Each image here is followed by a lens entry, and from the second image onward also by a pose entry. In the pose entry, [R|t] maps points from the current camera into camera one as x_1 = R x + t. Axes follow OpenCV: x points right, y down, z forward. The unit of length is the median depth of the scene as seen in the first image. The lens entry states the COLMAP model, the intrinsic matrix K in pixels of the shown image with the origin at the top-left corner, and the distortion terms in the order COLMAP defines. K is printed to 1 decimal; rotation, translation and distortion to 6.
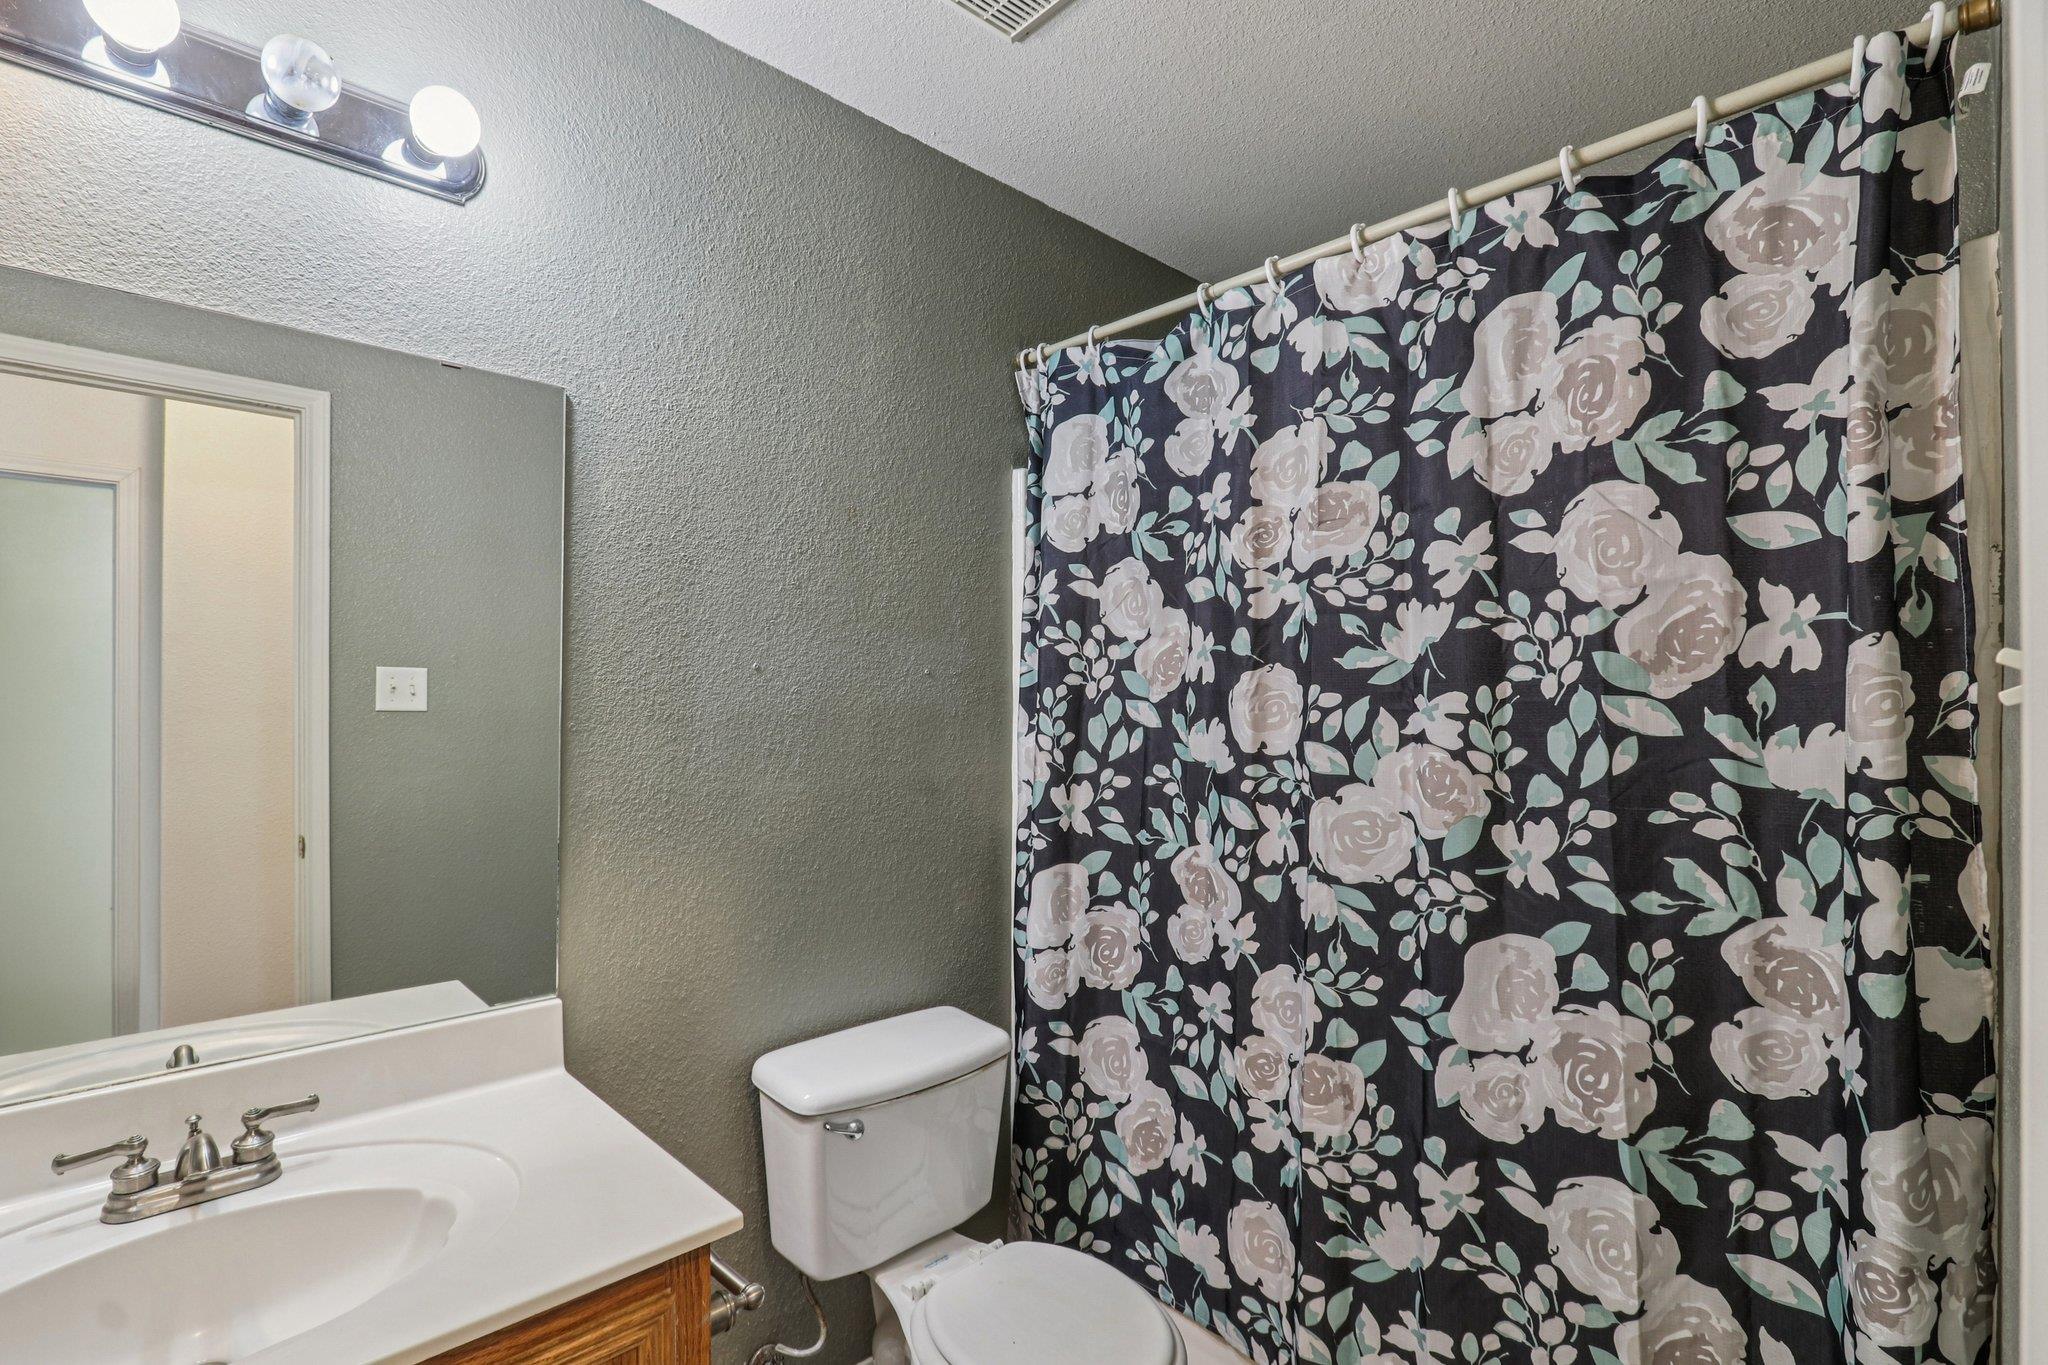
lens RADIAL K [[966.6, 0, 1016.9], [0, 966.6, 688.0], [0, 0, 1]] dist [-0.004822, -0.000614]
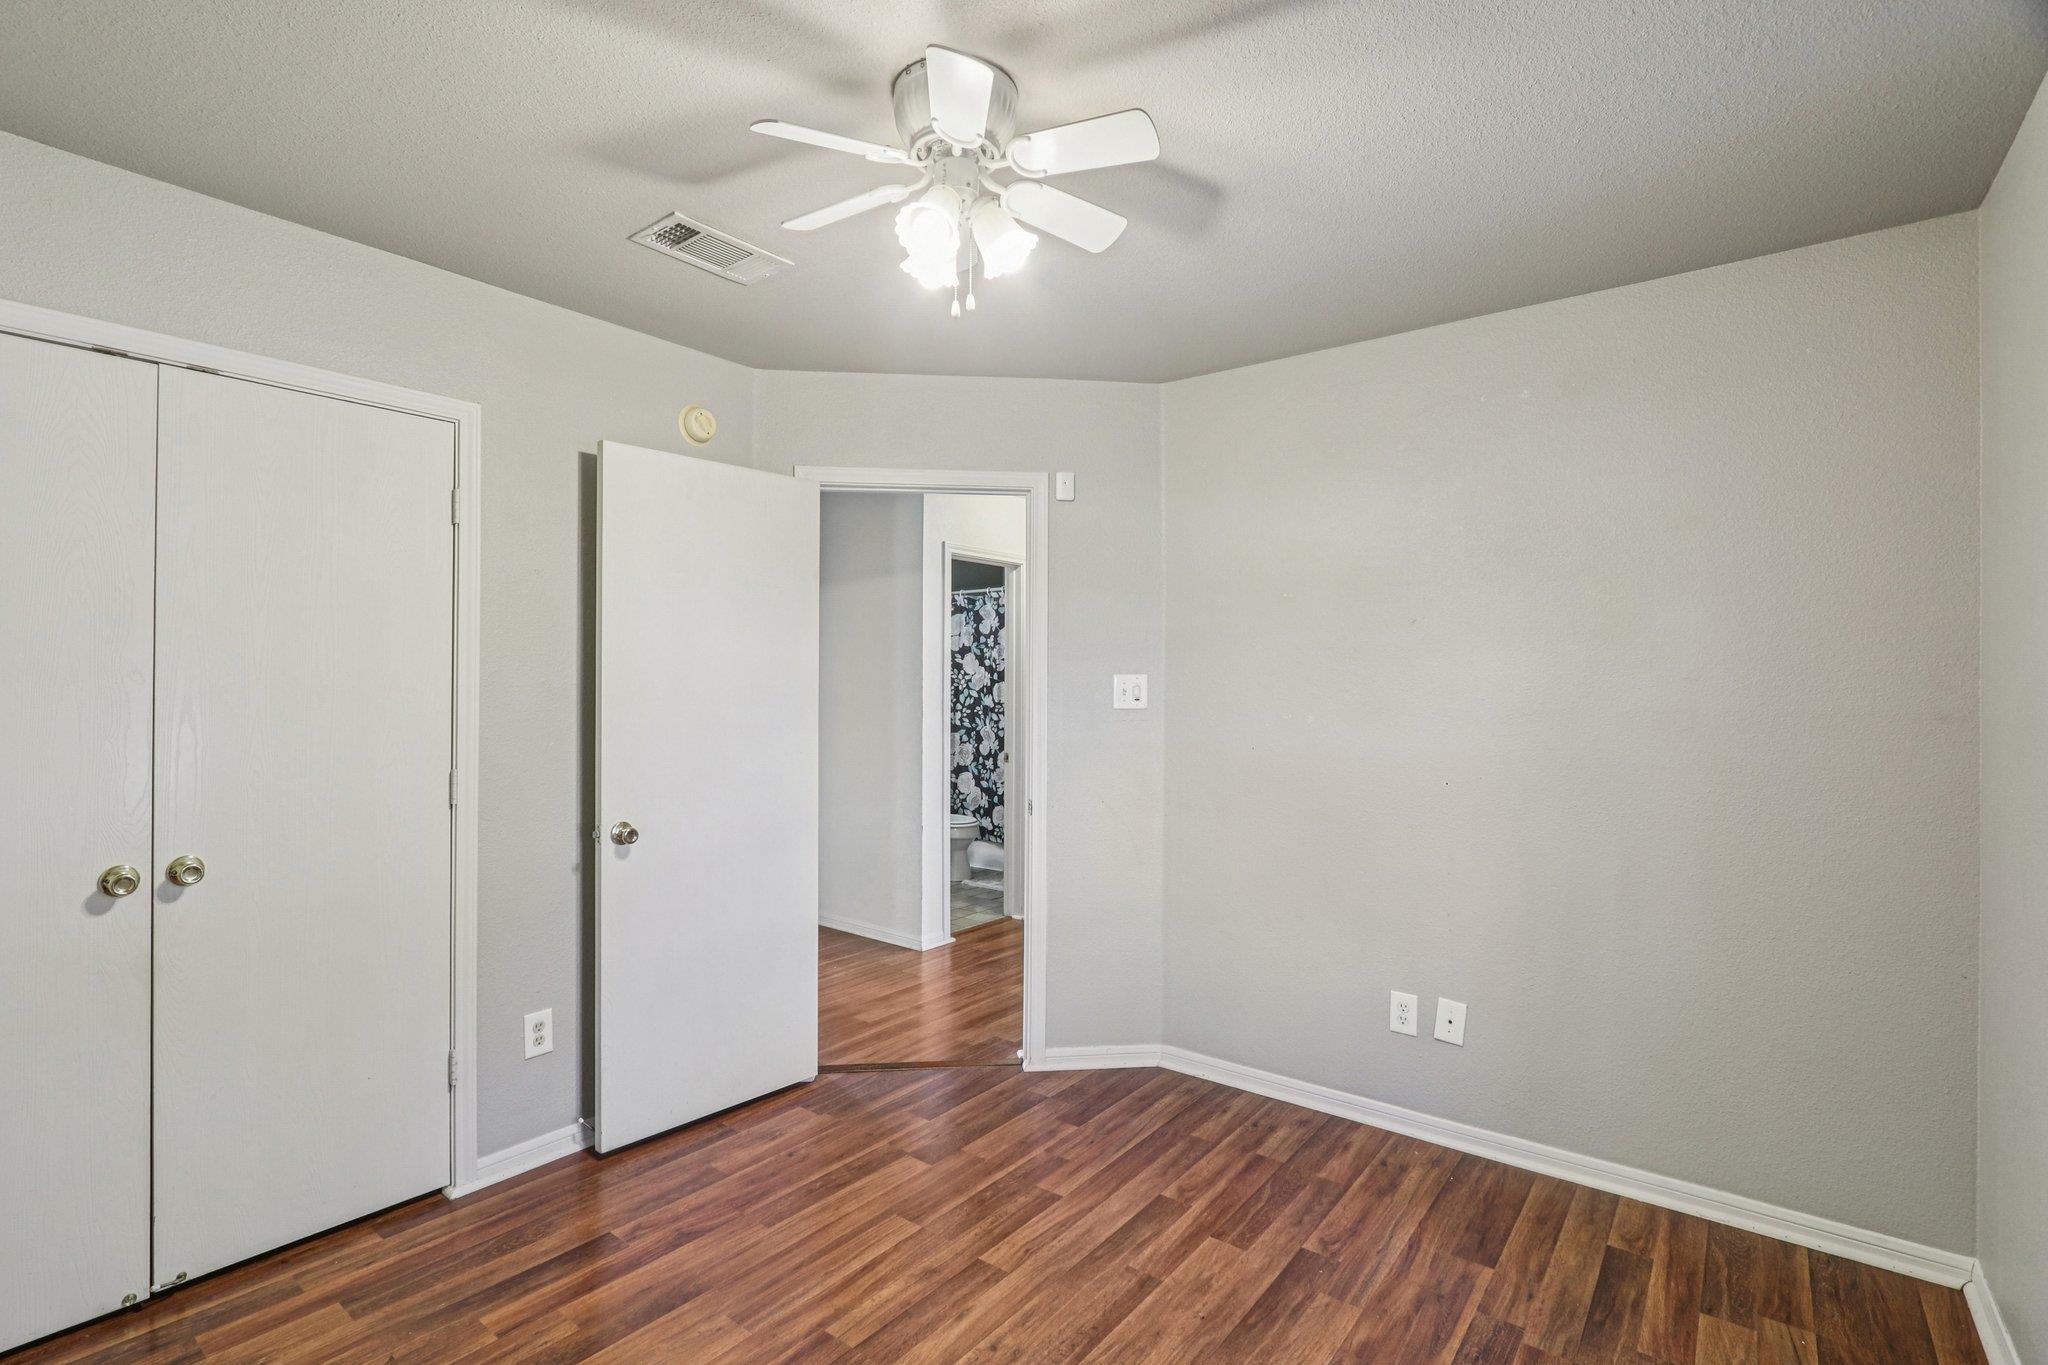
lens RADIAL K [[966.6, 0, 1027.2], [0, 966.6, 683.2], [0, 0, 1]] dist [-0.004822, -0.000614]
pose [[0.991480, 0.001847, 0.130249, -0.167183], [-0.002211, 0.999994, 0.002646, -0.026381], [-0.130243, -0.002911, 0.991478, -2.952535]]
